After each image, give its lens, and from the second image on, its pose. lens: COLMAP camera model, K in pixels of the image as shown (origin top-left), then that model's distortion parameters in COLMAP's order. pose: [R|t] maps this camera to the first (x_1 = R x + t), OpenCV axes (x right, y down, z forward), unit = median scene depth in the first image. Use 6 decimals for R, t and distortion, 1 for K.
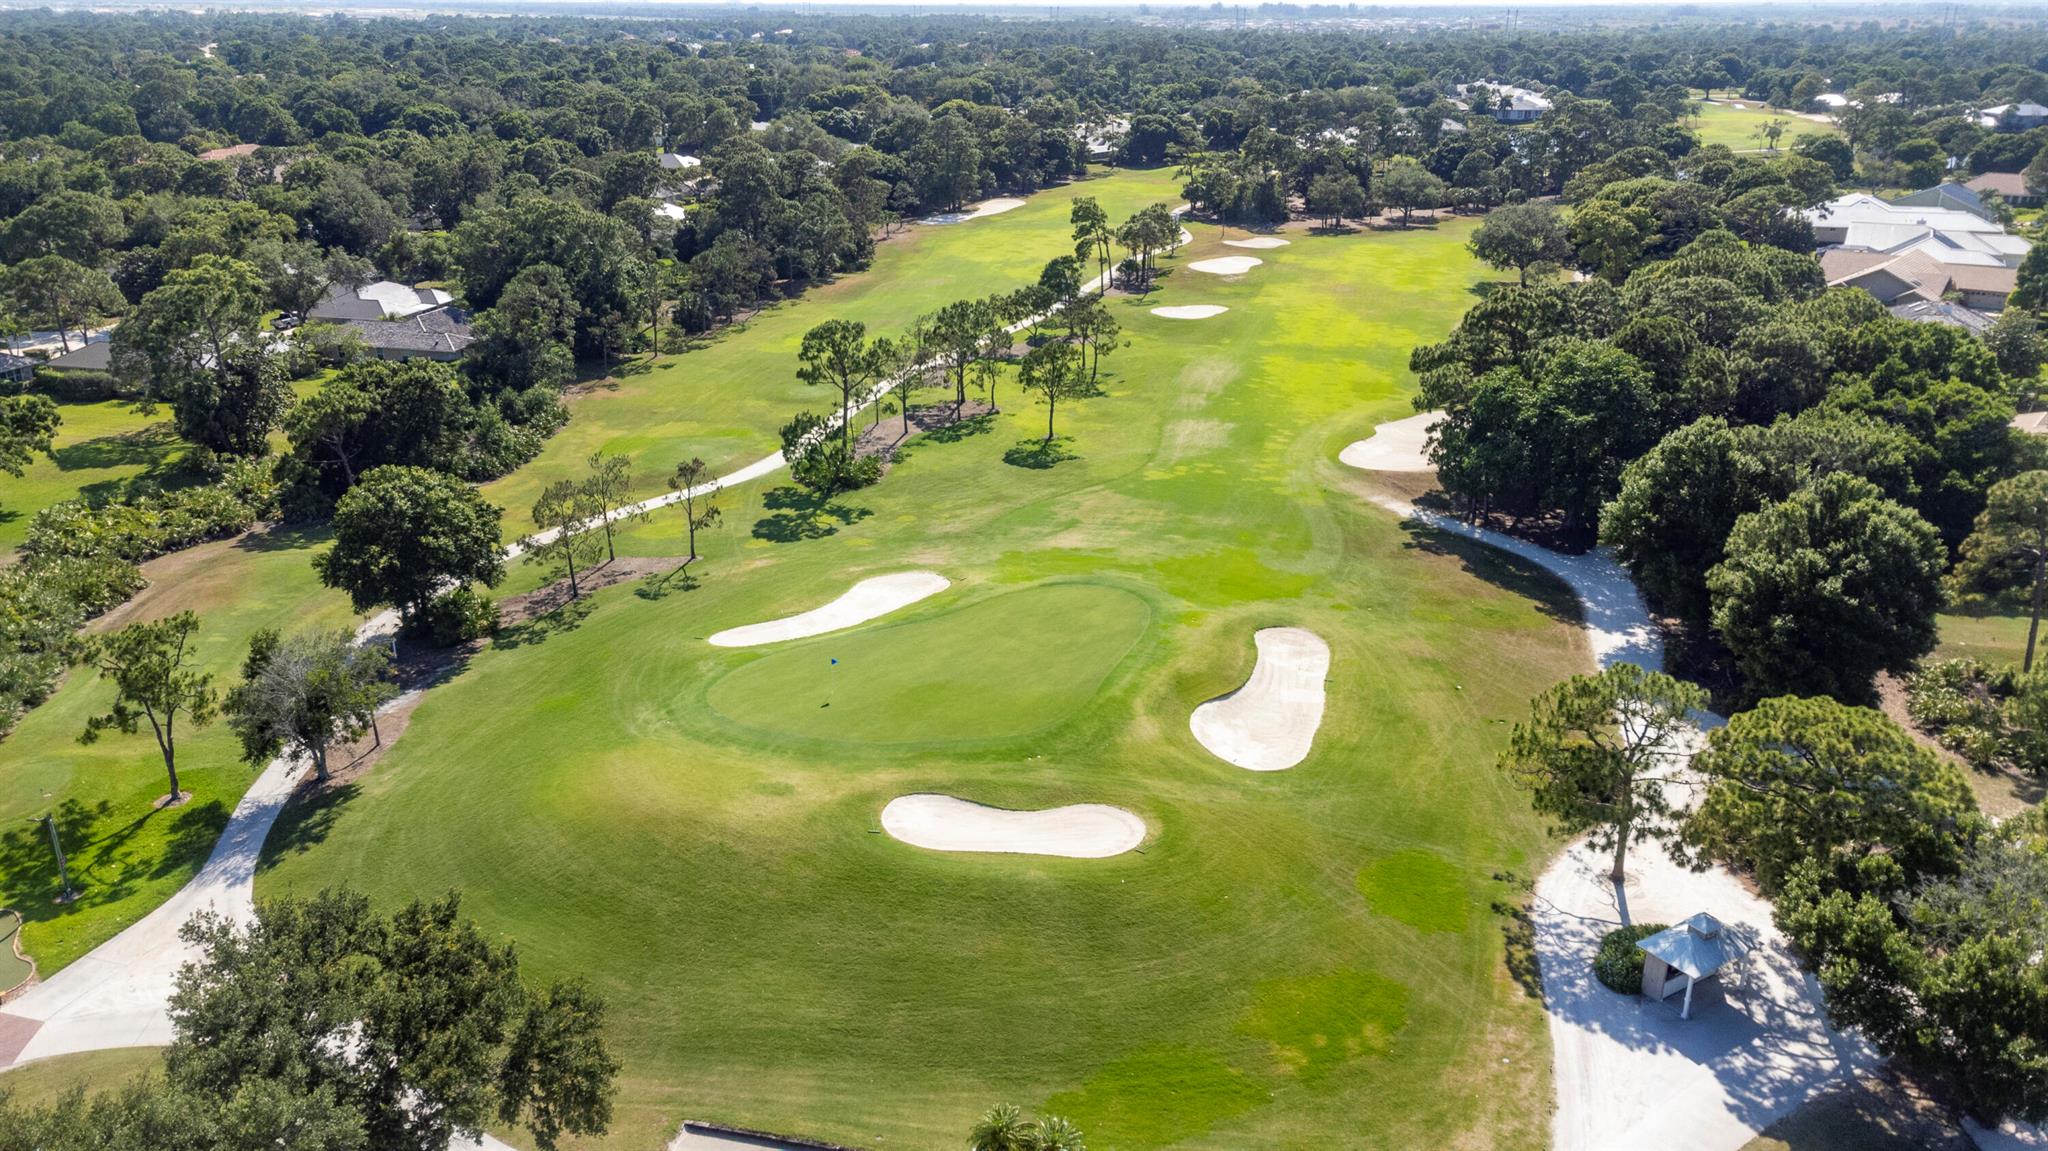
lens RADIAL K [[1481.0, 0, 1024.0], [0, 1481.0, 575.5], [0, 0, 1]] dist [0.007993, 0.054308]
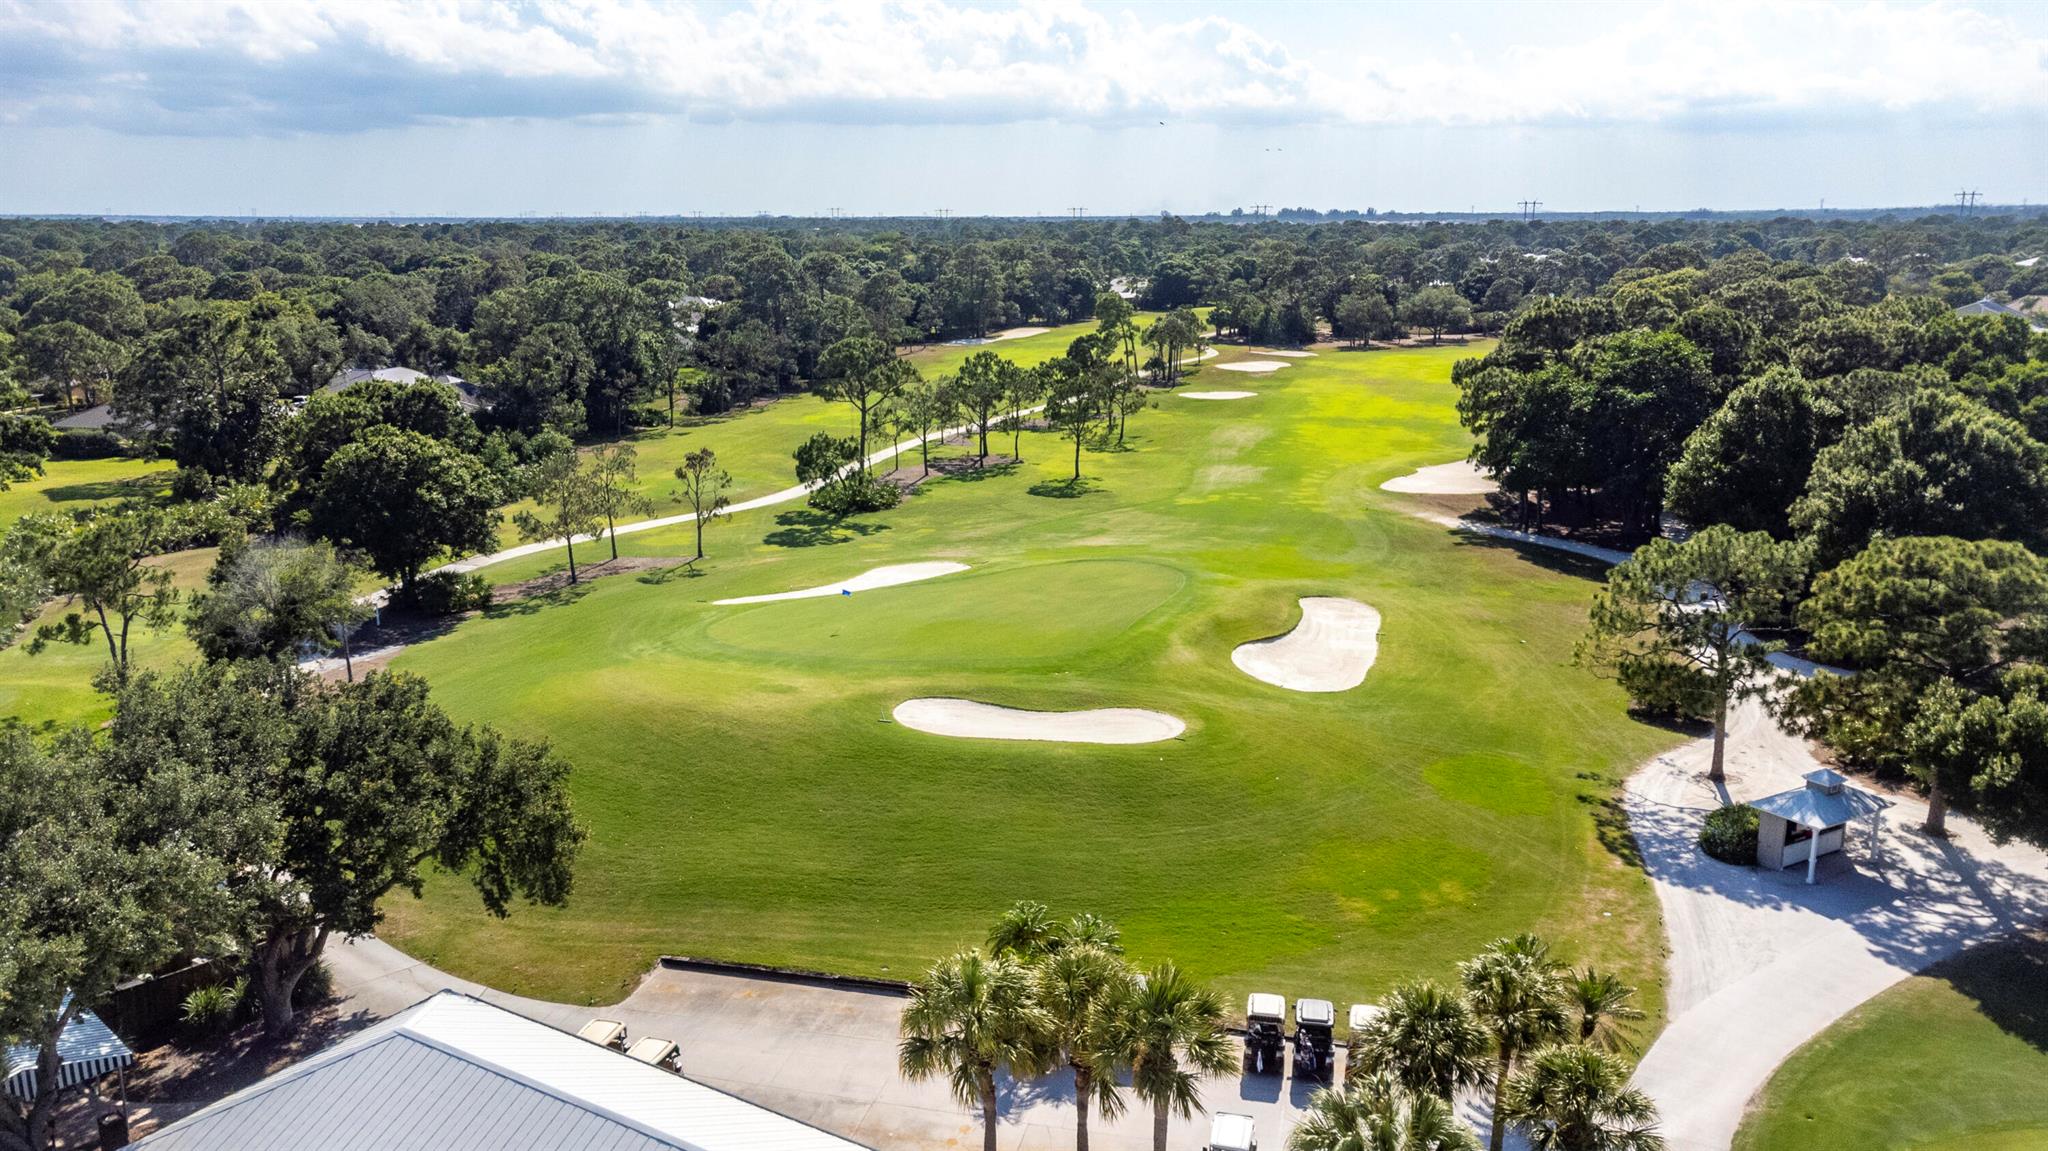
lens RADIAL K [[1512.0, 0, 1024.0], [0, 1512.0, 575.5], [0, 0, 1]] dist [0.016088, 0.041633]
pose [[0.999857, -0.003924, -0.016469, -0.000677], [0.001835, 0.992160, -0.124957, 0.175452], [0.016830, 0.124909, 0.992025, 0.065762]]
